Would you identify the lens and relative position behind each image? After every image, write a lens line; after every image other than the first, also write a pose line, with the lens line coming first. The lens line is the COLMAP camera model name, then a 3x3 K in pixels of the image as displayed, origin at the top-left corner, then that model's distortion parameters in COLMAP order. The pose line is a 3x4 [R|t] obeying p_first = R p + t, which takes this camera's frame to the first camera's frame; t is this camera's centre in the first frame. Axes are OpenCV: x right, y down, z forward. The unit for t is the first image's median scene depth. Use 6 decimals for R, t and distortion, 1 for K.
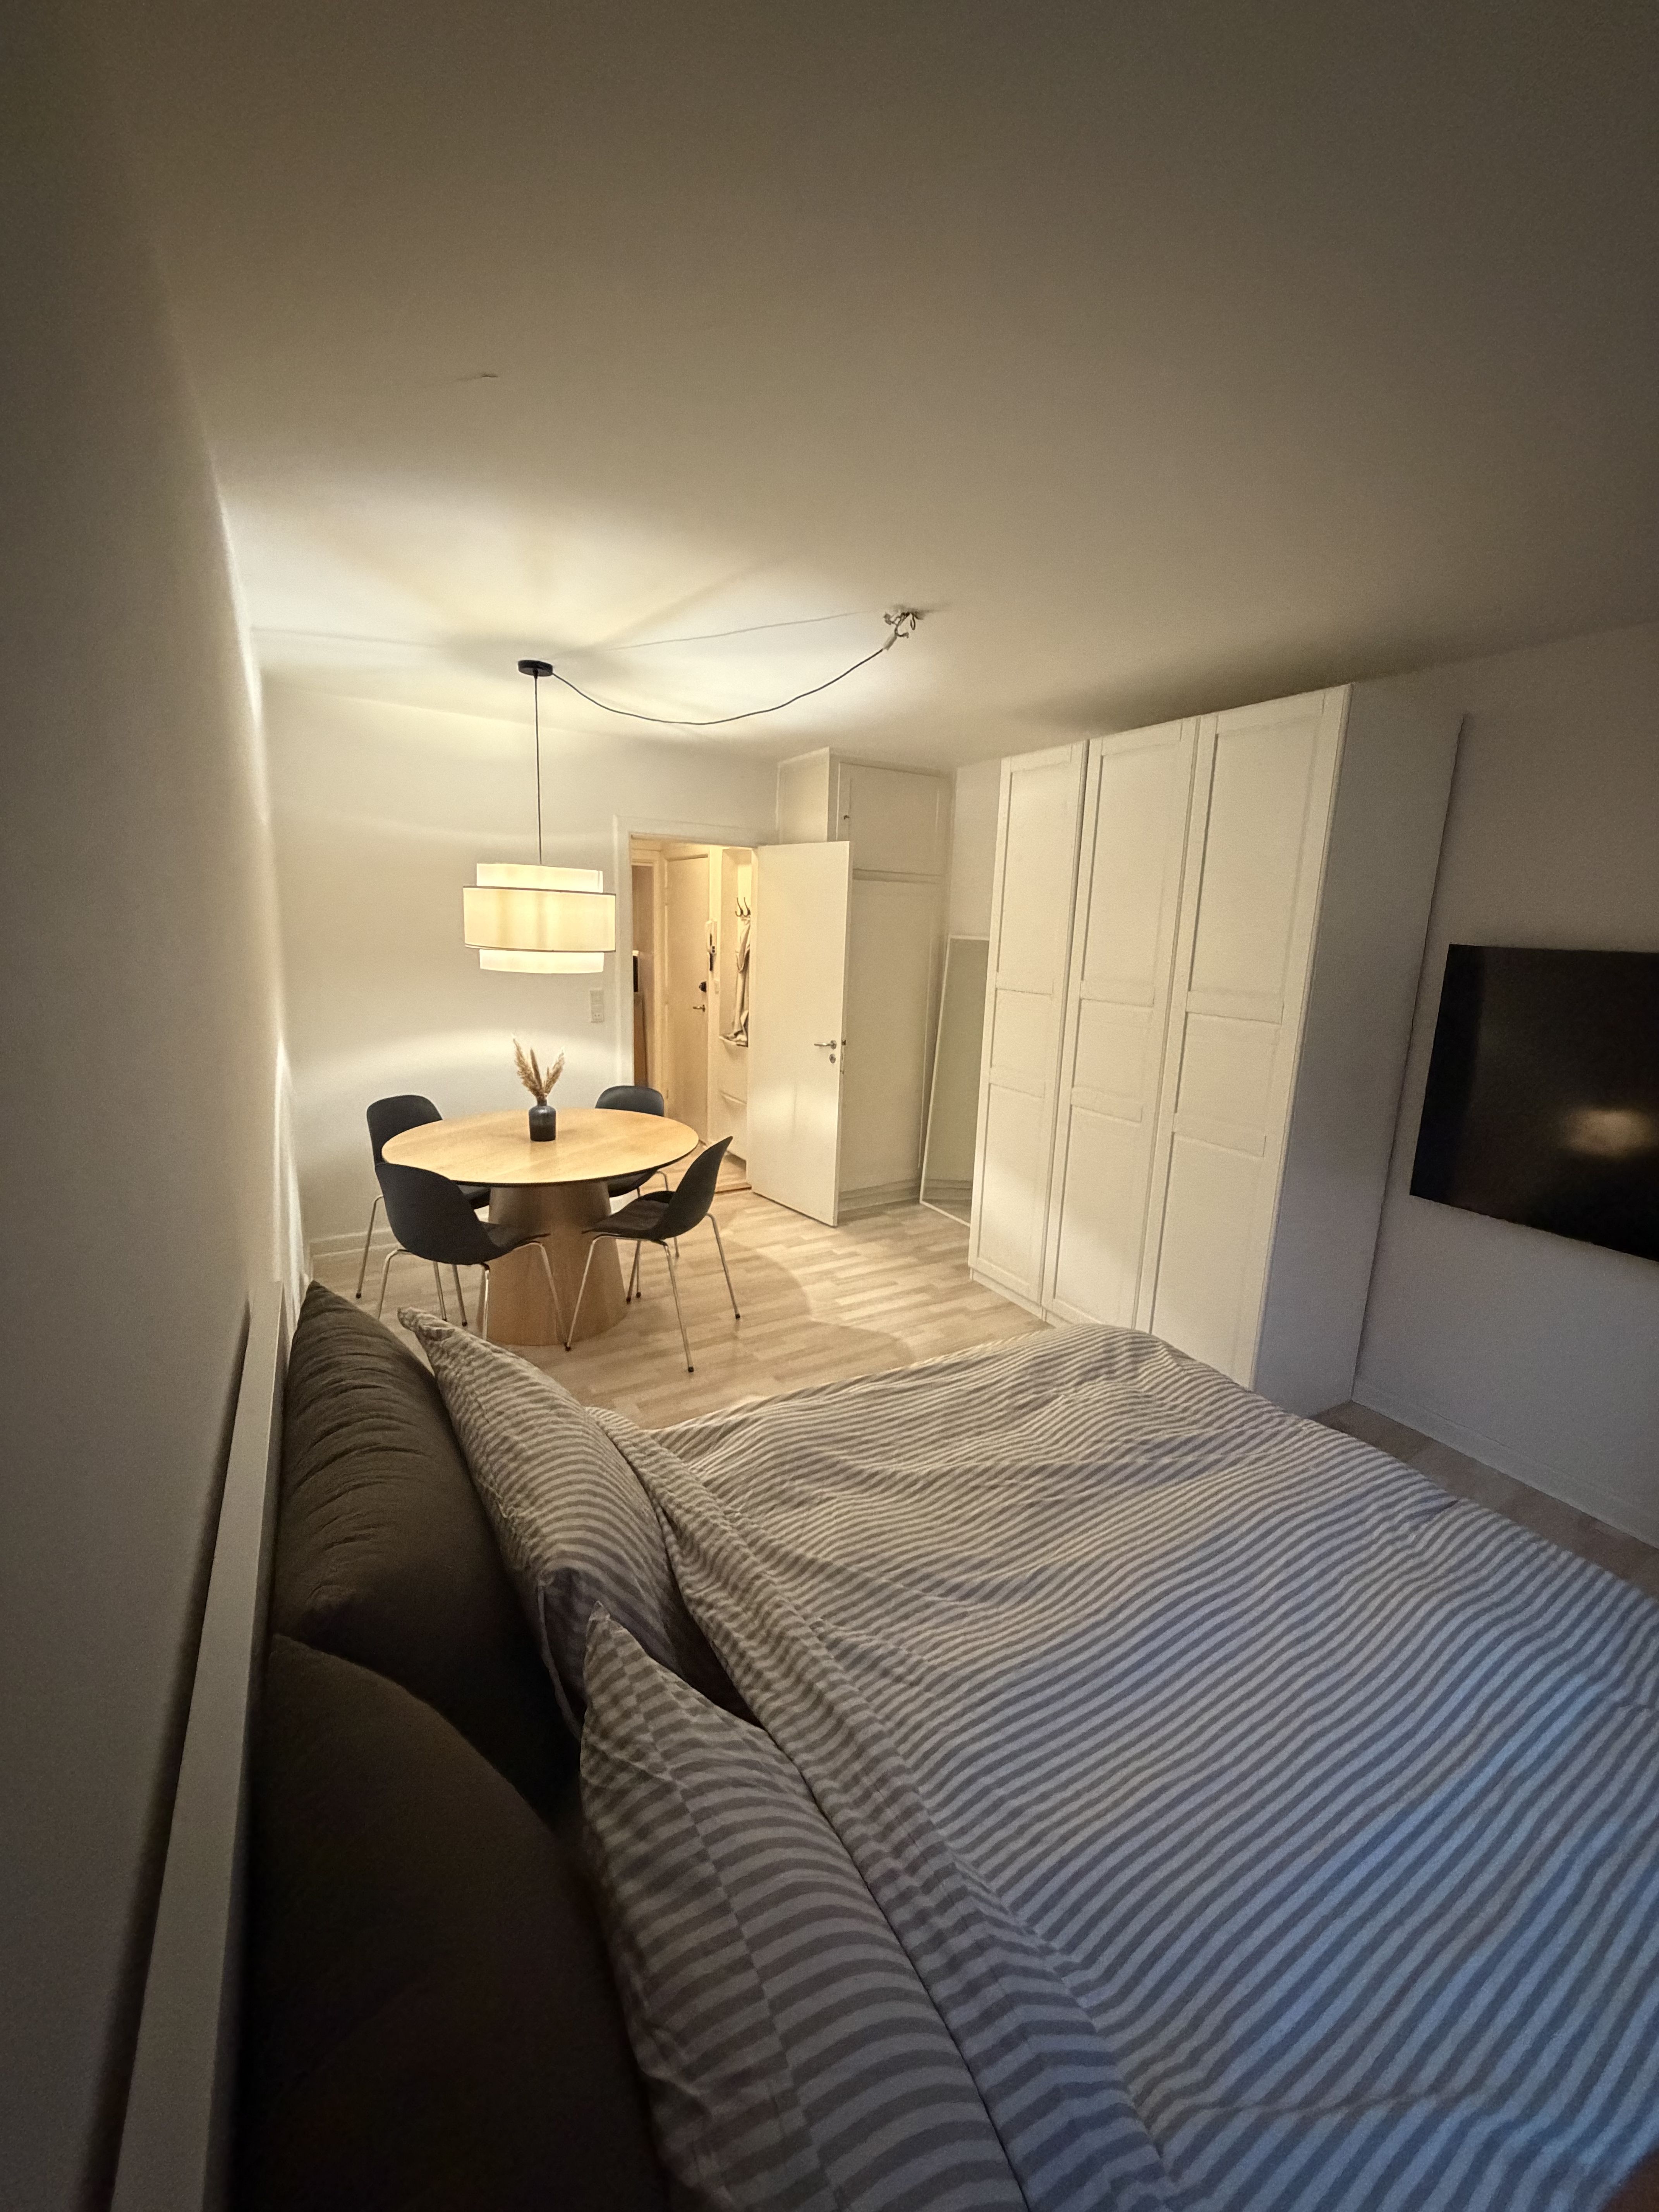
lens RADIAL K [[913.4, 0, 829.5], [0, 913.4, 1106.0], [0, 0, 1]] dist [-0.000238, 0.000114]
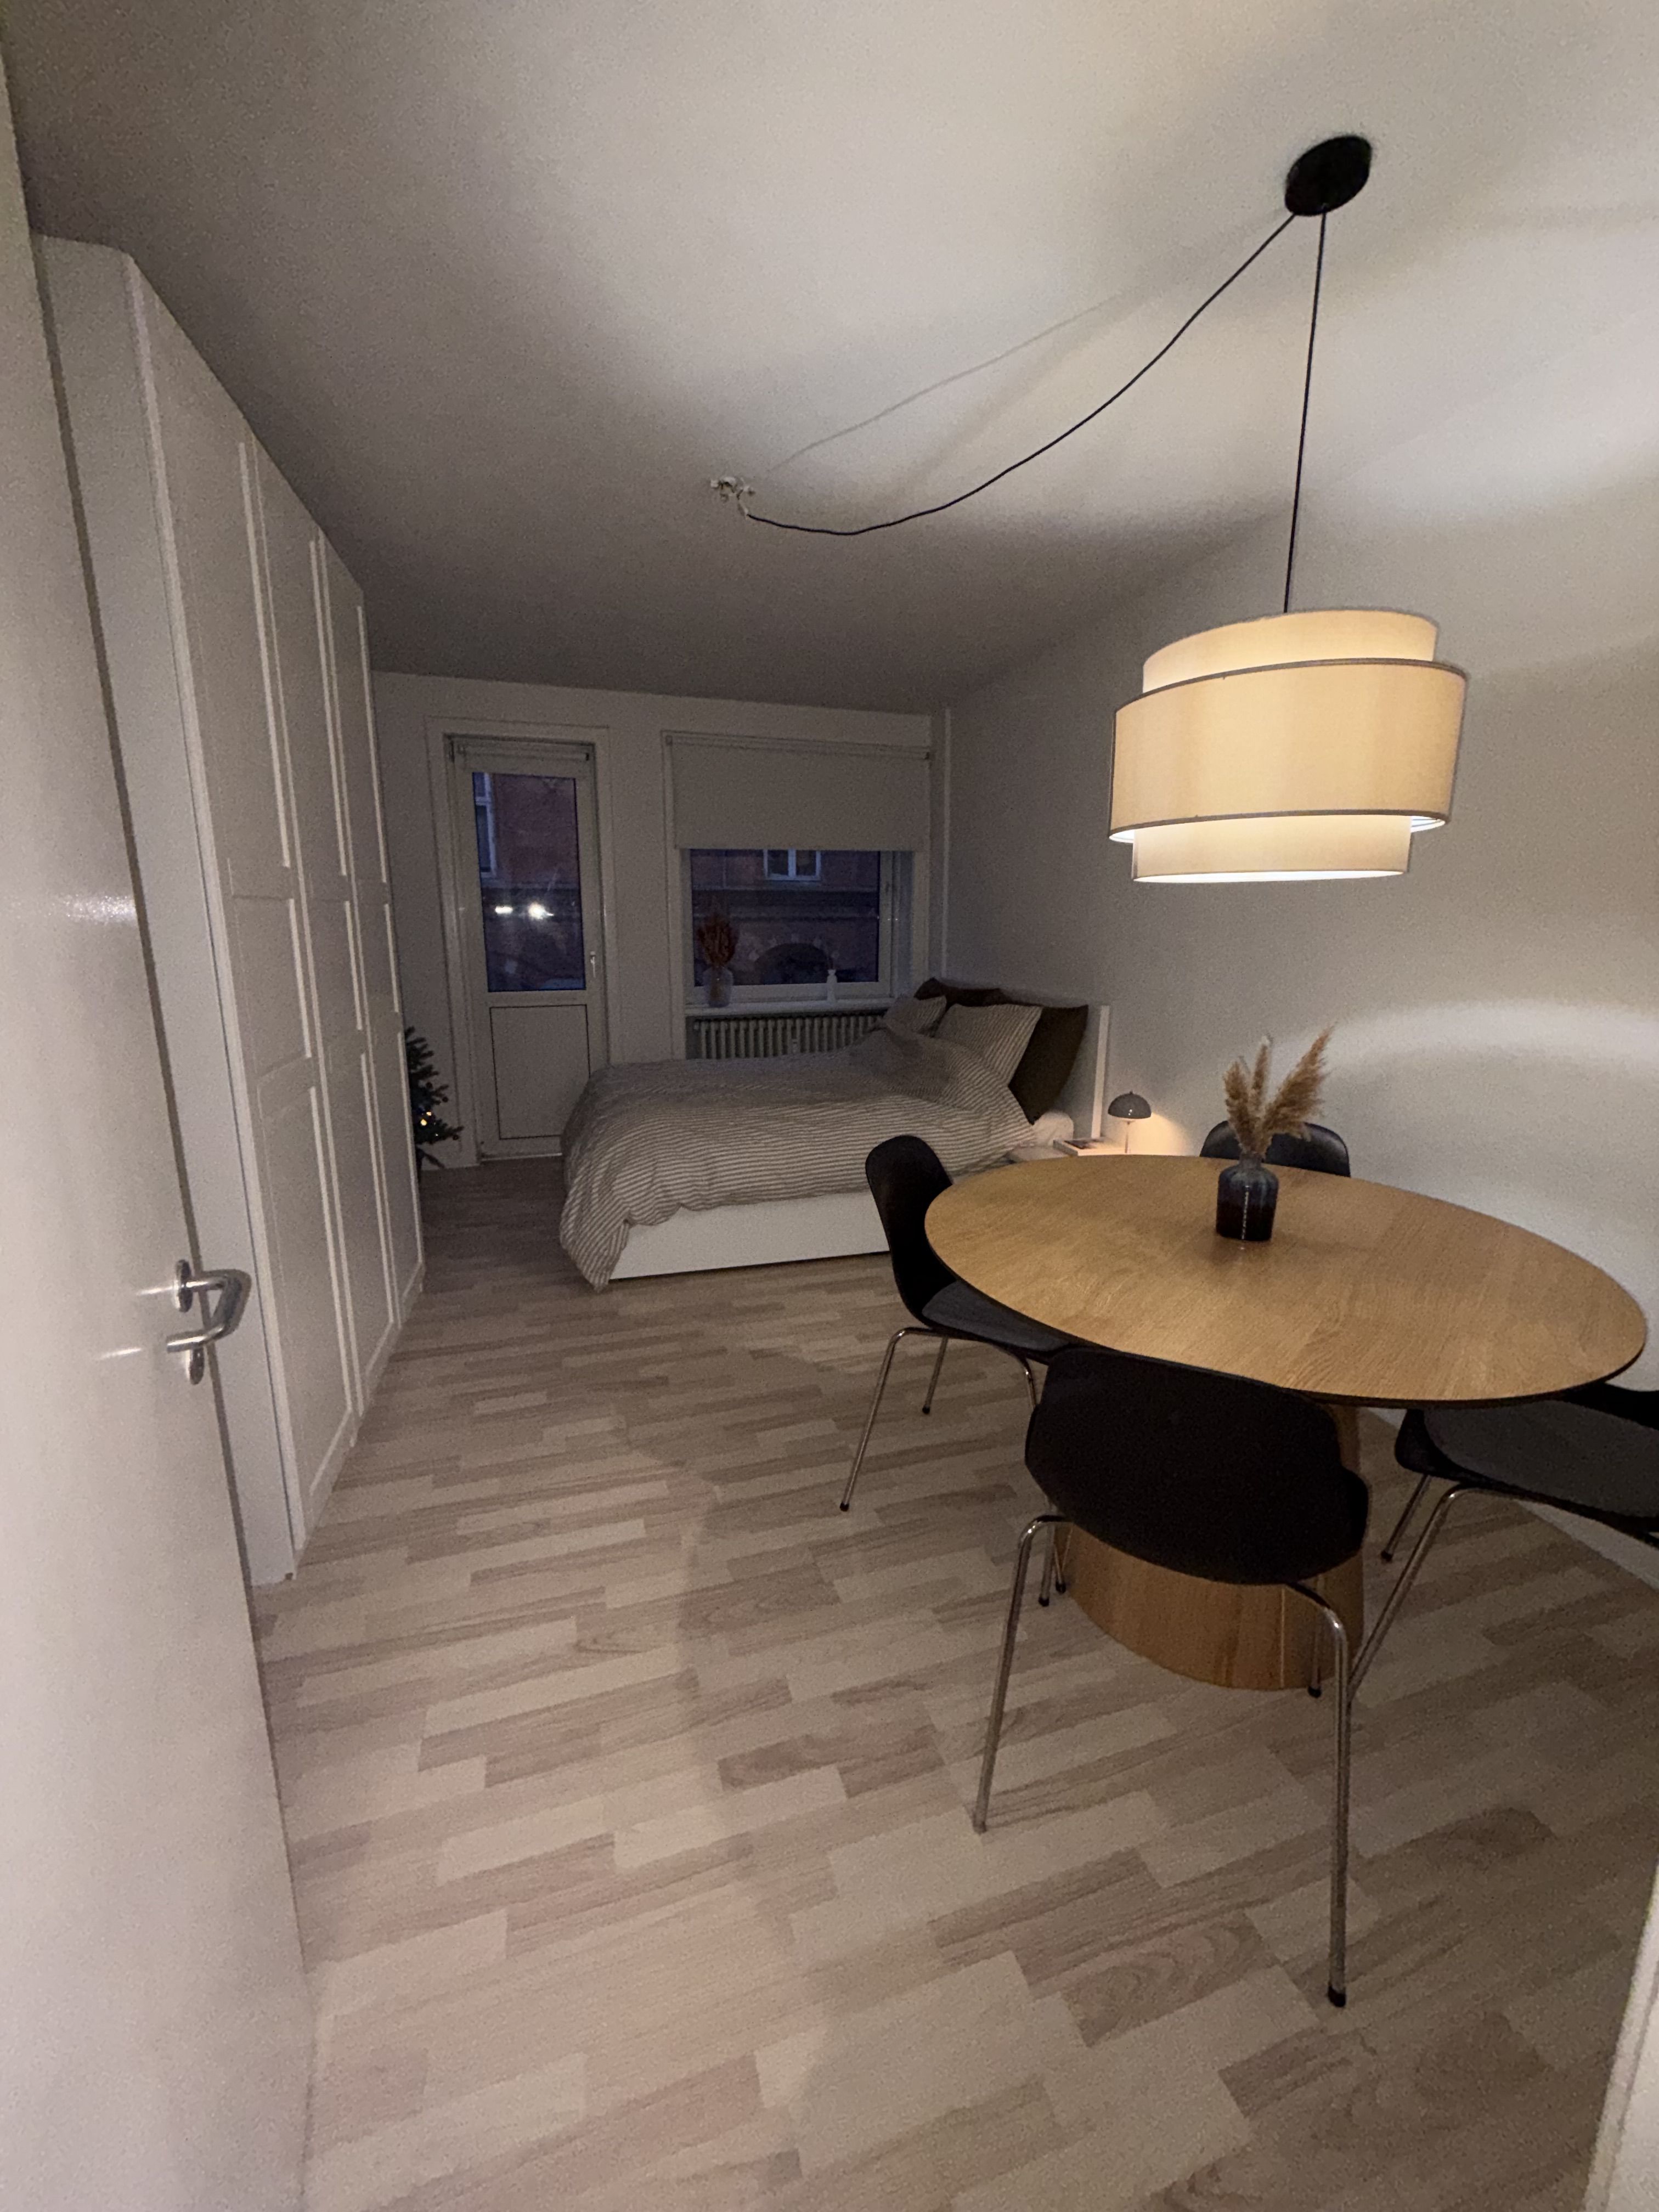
lens RADIAL K [[913.4, 0, 829.5], [0, 913.4, 1106.0], [0, 0, 1]] dist [-0.000238, 0.000114]
pose [[-0.993790, -0.110560, -0.012596, -0.066746], [0.084970, -0.827077, 0.555629, 0.147057], [-0.071848, 0.551108, 0.831335, 0.473496]]
